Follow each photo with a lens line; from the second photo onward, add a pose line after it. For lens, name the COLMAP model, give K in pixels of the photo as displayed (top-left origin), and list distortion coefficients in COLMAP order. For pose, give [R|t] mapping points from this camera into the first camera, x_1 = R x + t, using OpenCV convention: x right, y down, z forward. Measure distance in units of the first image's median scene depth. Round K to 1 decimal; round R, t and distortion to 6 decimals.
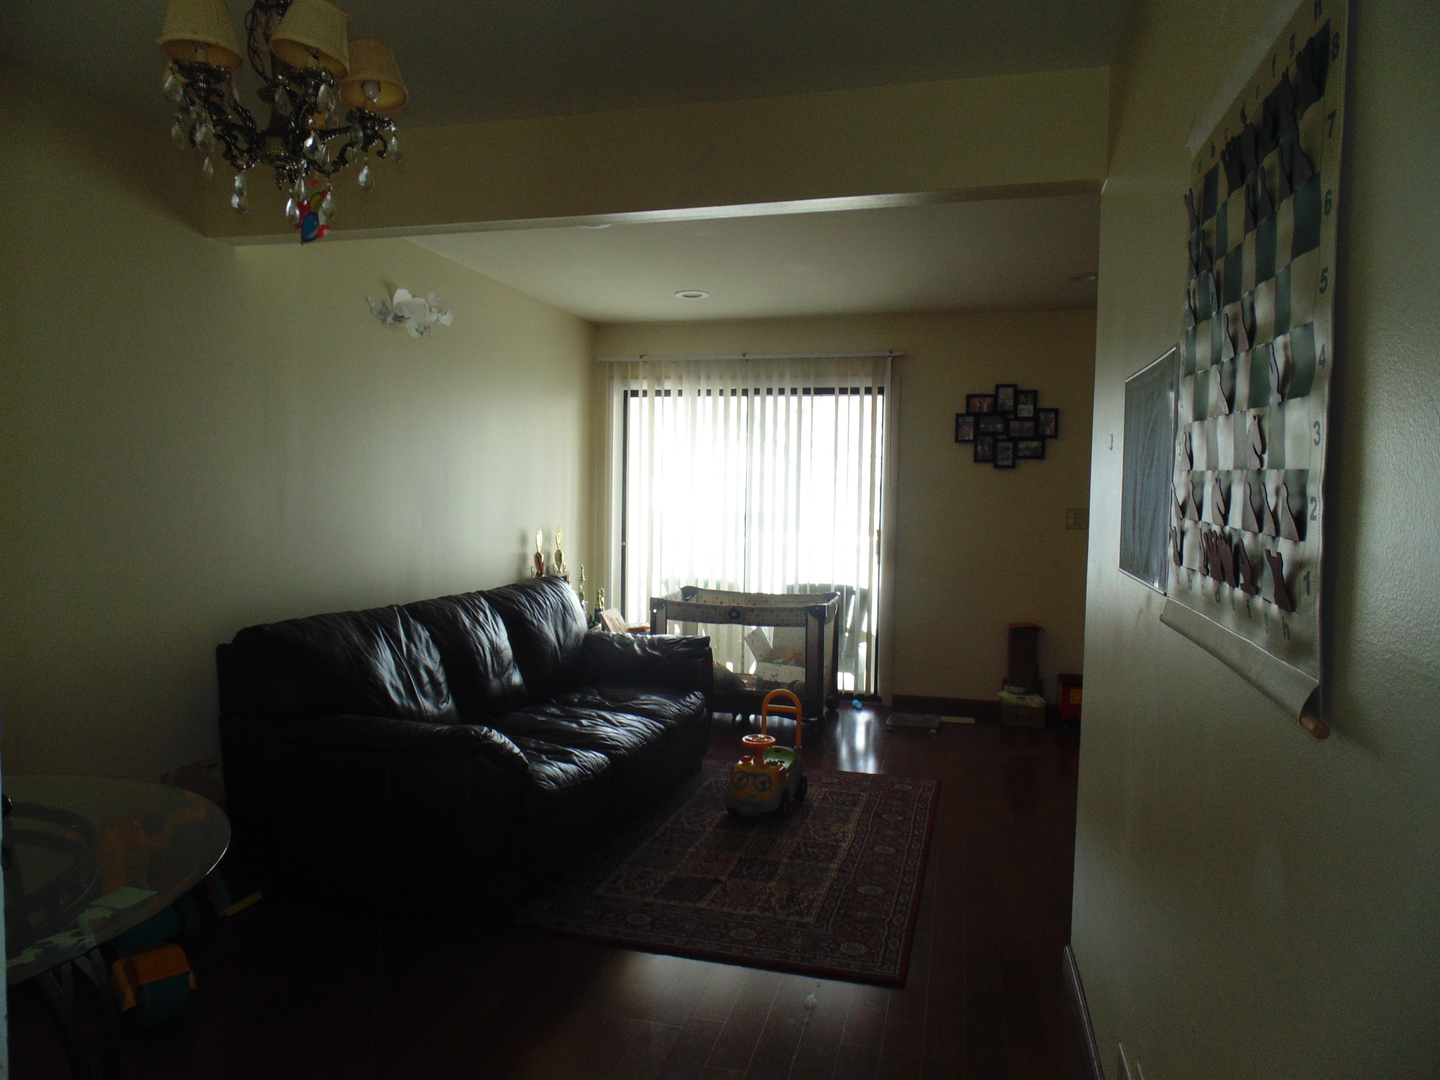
lens RADIAL K [[953.8, 0, 714.9], [0, 953.8, 535.7], [0, 0, 1]] dist [0.001680, 0.000430]
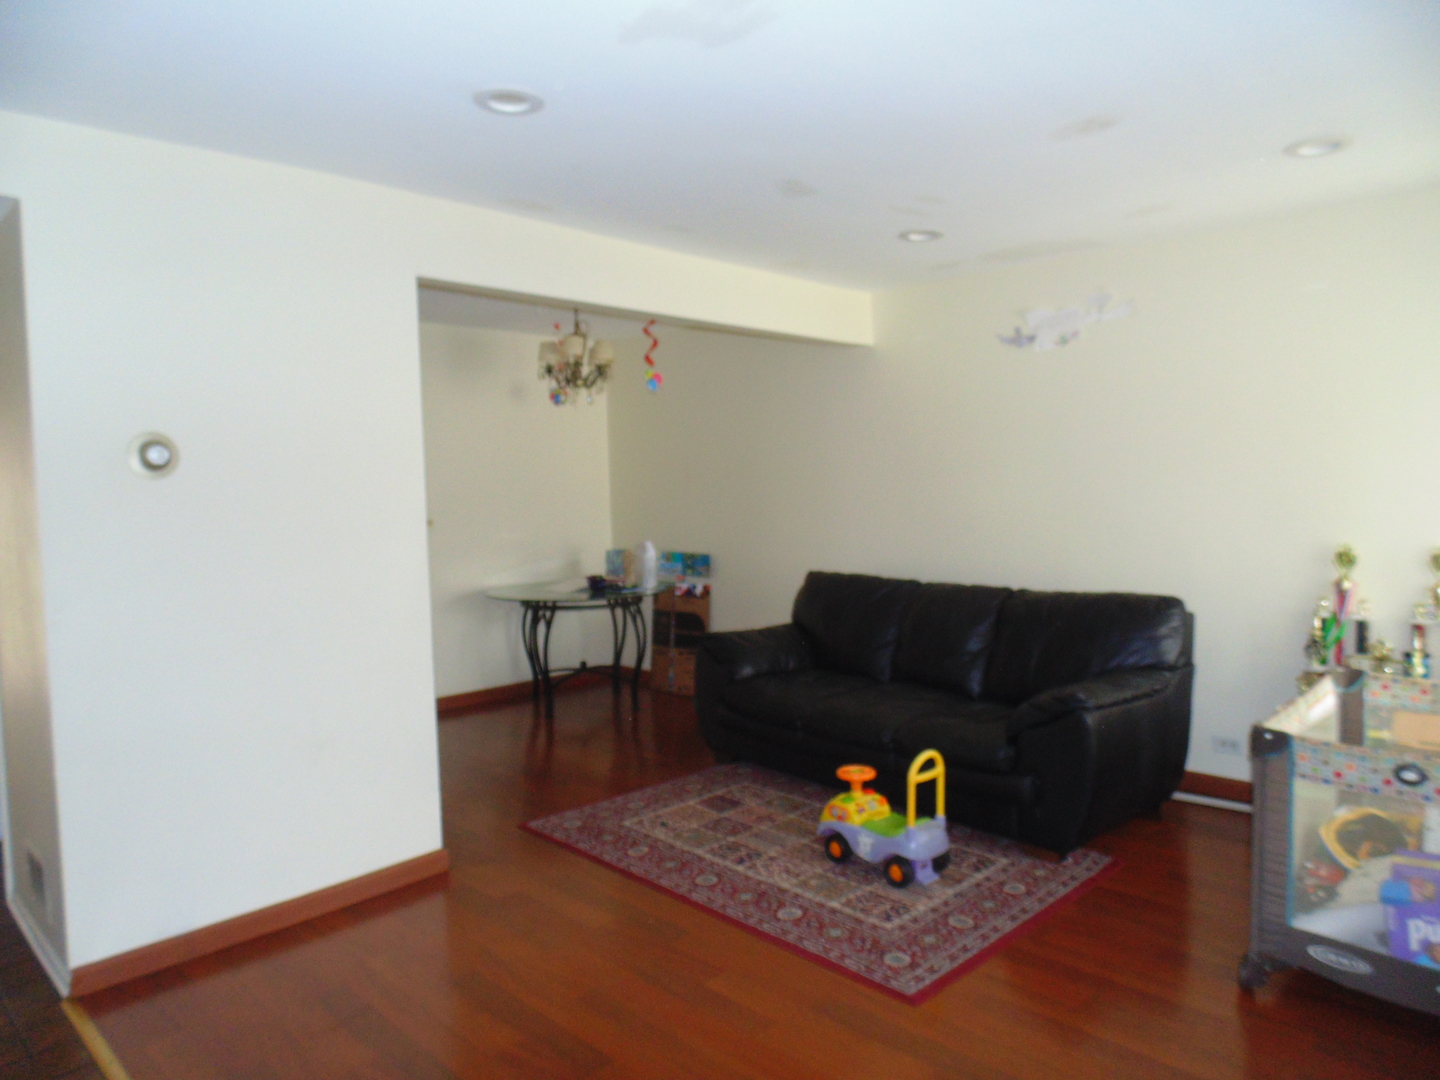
lens RADIAL K [[953.8, 0, 715.5], [0, 953.8, 542.8], [0, 0, 1]] dist [0.001680, 0.000430]
pose [[-0.489074, 0.050473, -0.870781, 0.889516], [-0.038560, 0.996097, 0.079394, -0.067206], [0.871390, 0.072406, -0.485219, 1.317079]]
